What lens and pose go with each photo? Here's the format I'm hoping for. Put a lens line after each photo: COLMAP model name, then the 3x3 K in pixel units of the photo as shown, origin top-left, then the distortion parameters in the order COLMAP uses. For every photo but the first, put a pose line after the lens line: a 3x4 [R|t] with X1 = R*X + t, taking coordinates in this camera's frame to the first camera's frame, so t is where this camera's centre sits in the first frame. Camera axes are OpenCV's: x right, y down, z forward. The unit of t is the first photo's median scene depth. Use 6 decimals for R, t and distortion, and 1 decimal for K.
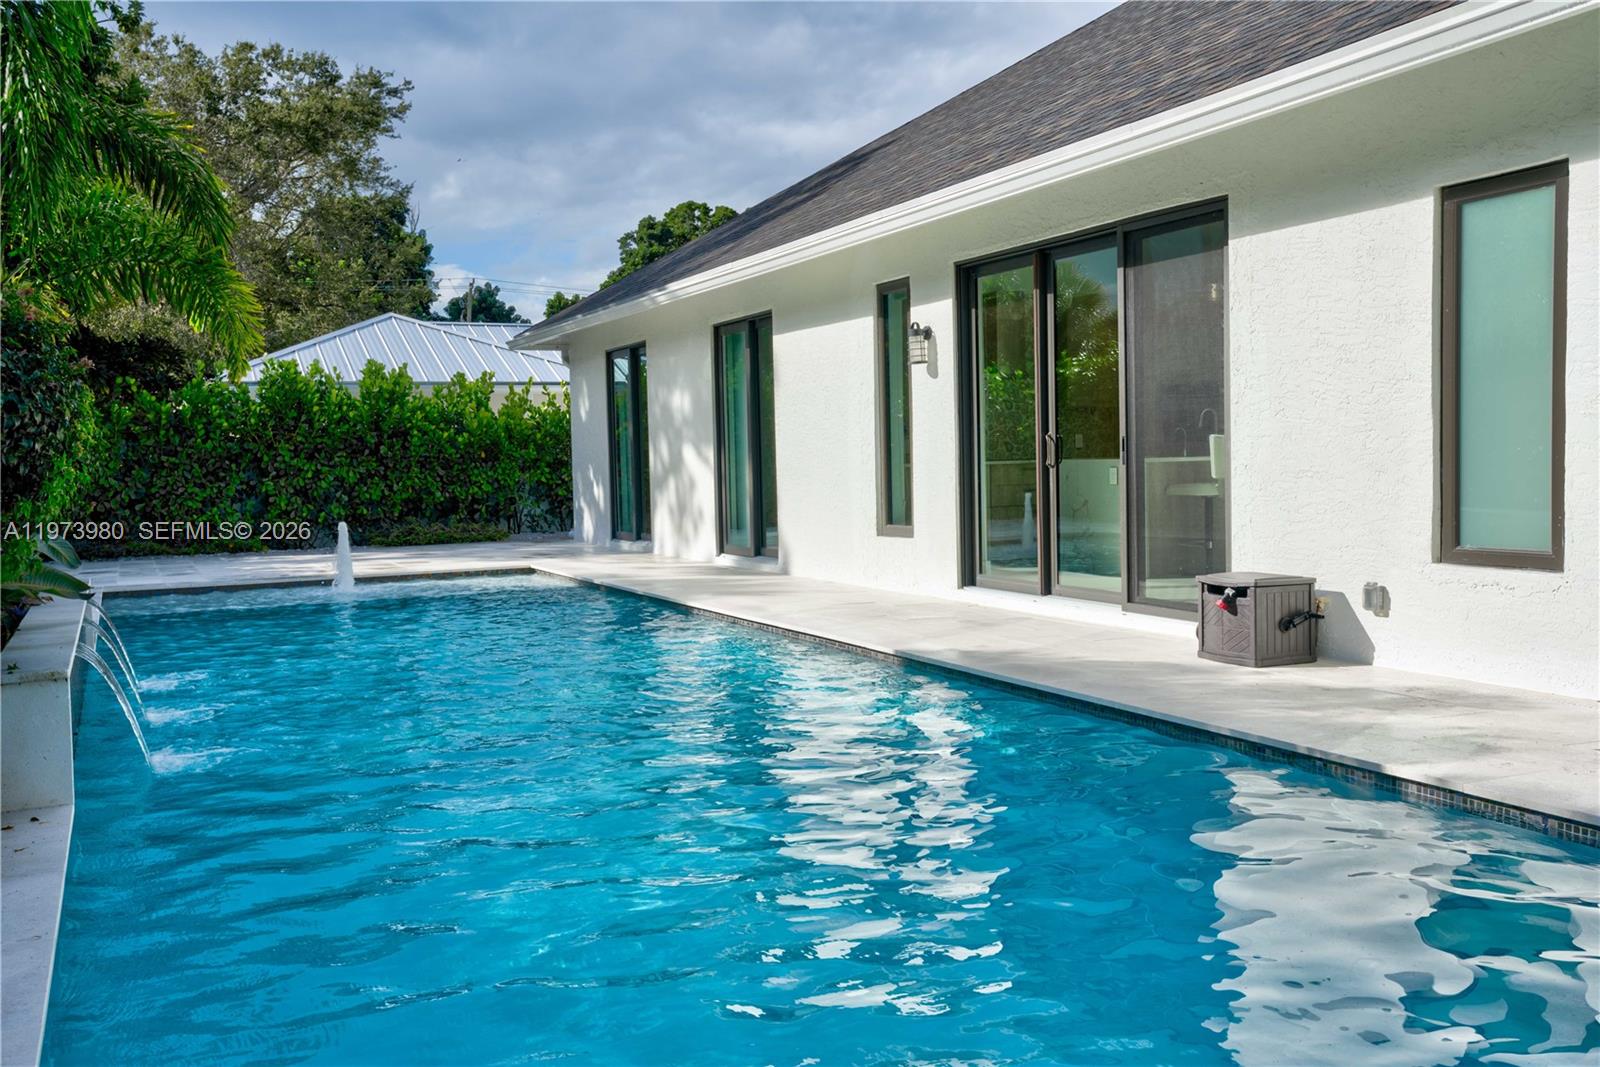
lens RADIAL K [[1422.4, 0, 800.0], [0, 1422.4, 533.5], [0, 0, 1]] dist [0.059342, 0.007122]
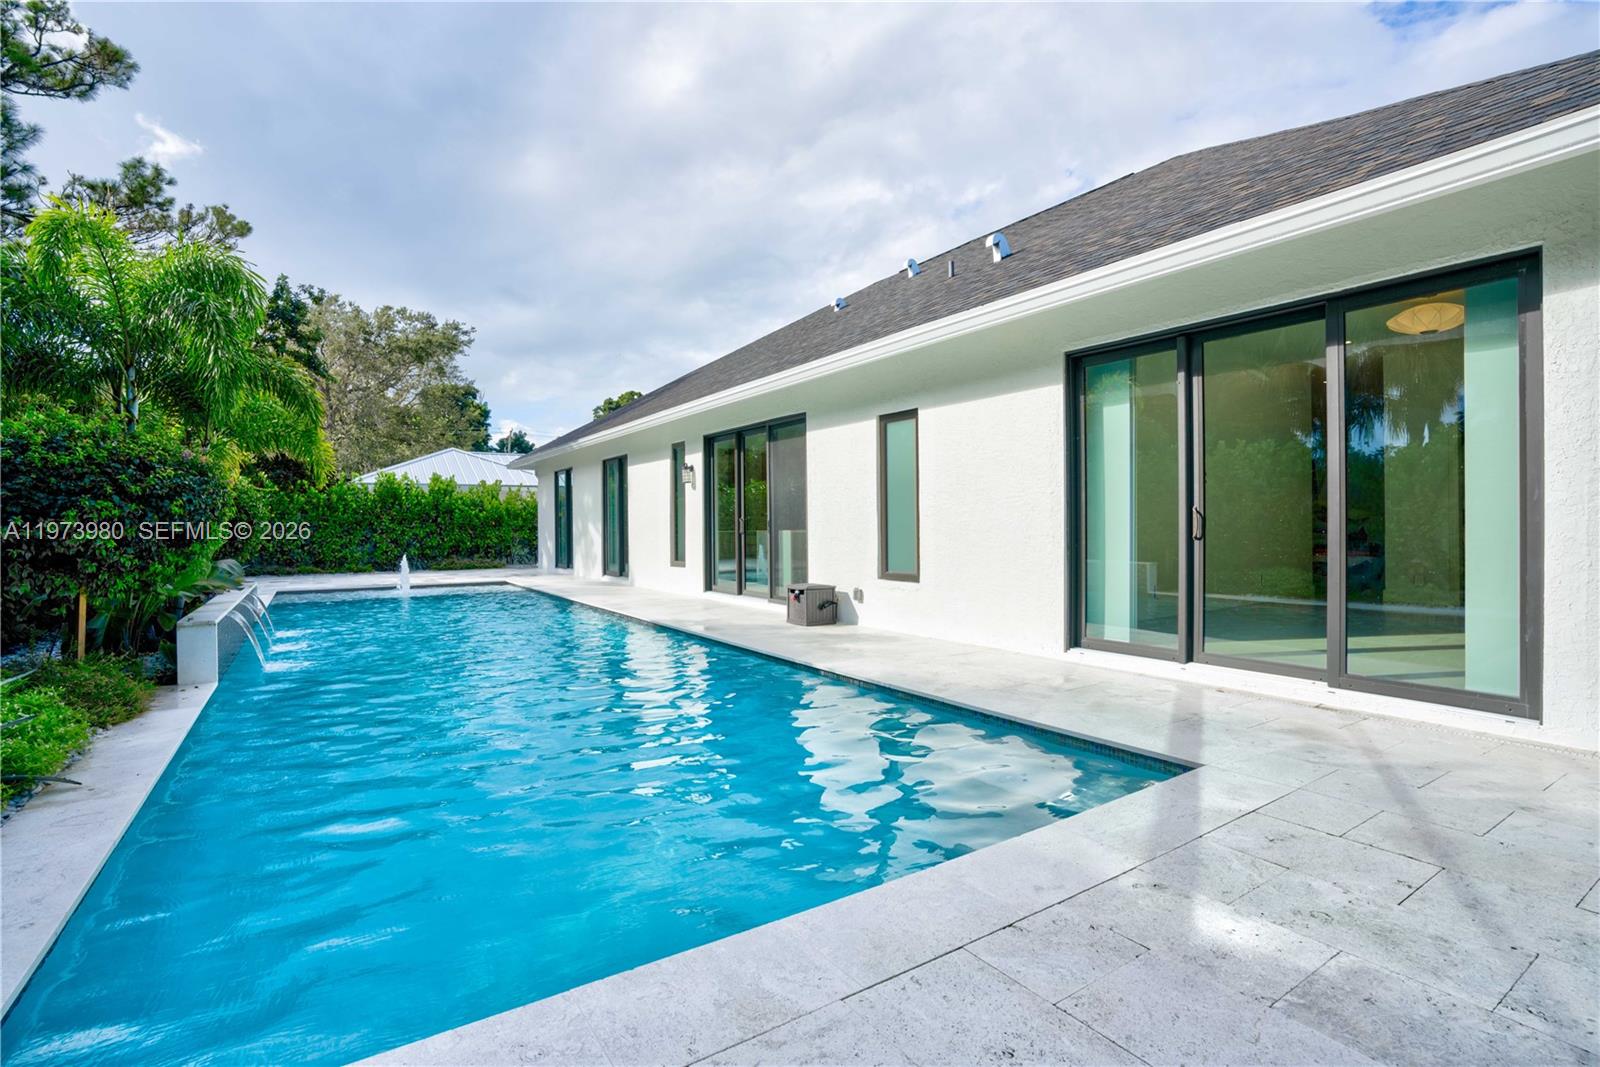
lens RADIAL K [[754.9, 0, 800.0], [0, 754.9, 533.5], [0, 0, 1]] dist [-0.068324, 0.025429]
pose [[0.990155, 0.014469, 0.139227, 0.067704], [-0.008166, 0.998920, -0.045736, 0.001902], [-0.139738, 0.044149, 0.989204, -0.071218]]
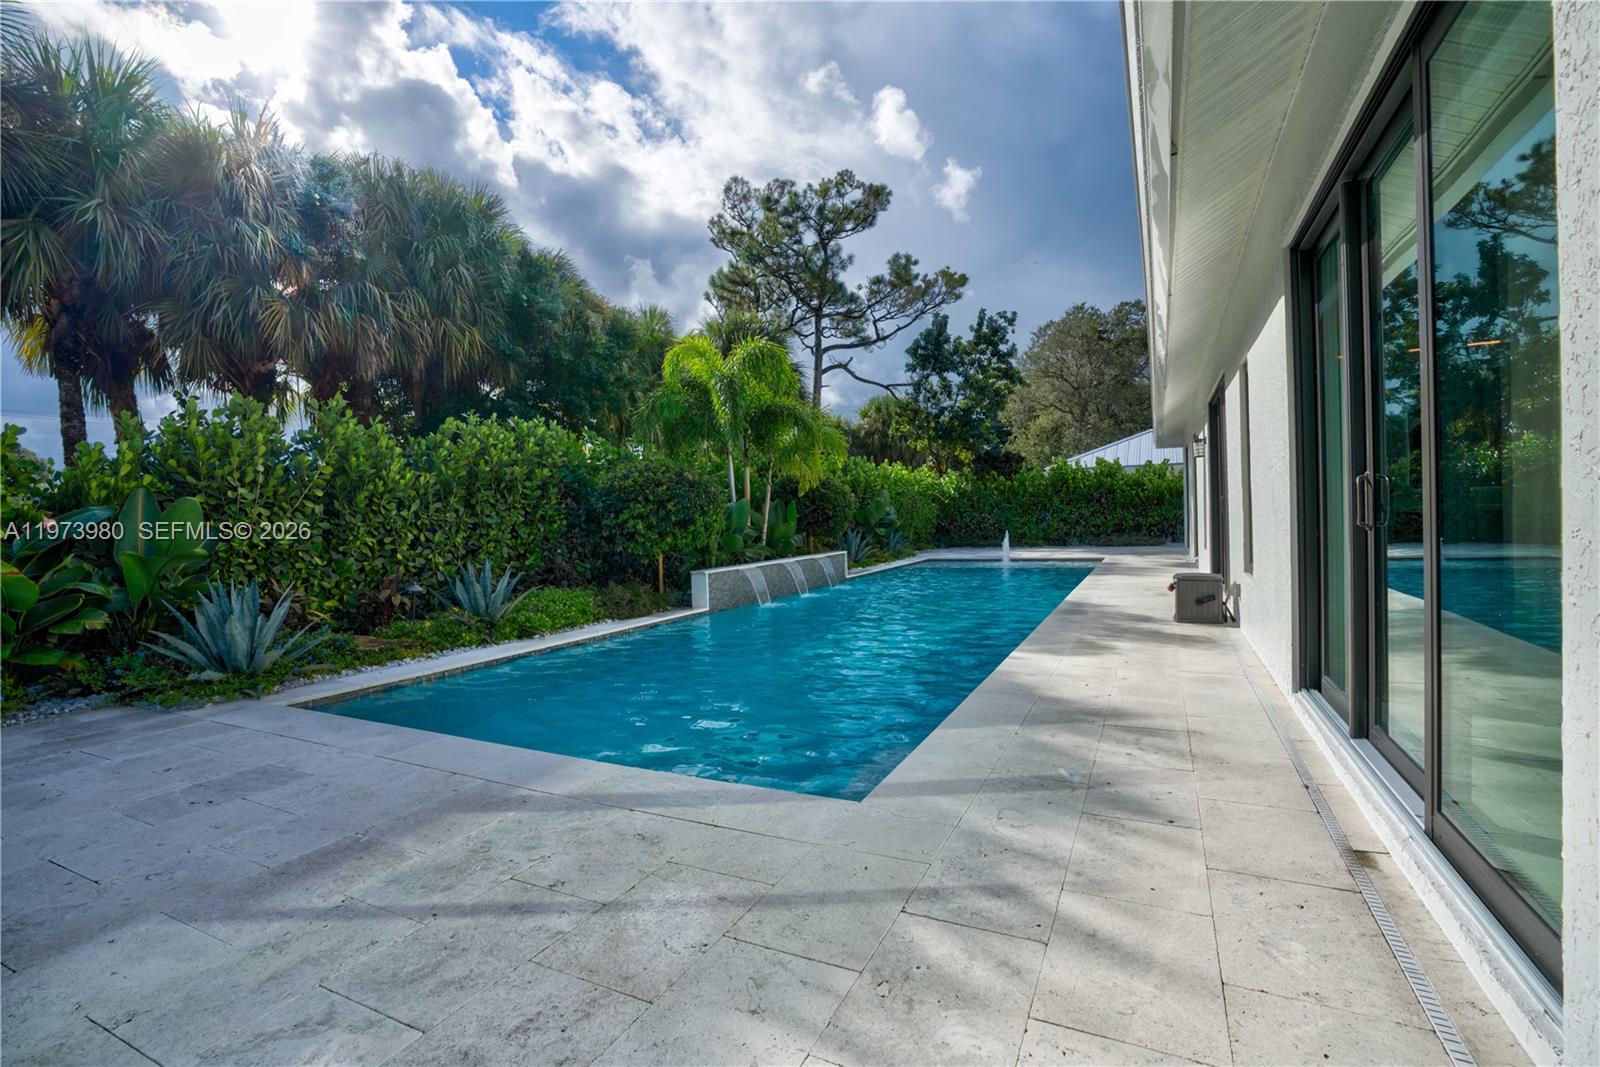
lens RADIAL K [[729.4, 0, 800.5], [0, 729.4, 527.5], [0, 0, 1]] dist [-0.076876, 0.030793]
pose [[0.626145, 0.015755, -0.779548, 0.355644], [-0.026023, 0.999661, -0.000699, -0.009253], [0.779272, 0.020723, 0.626343, 0.005836]]
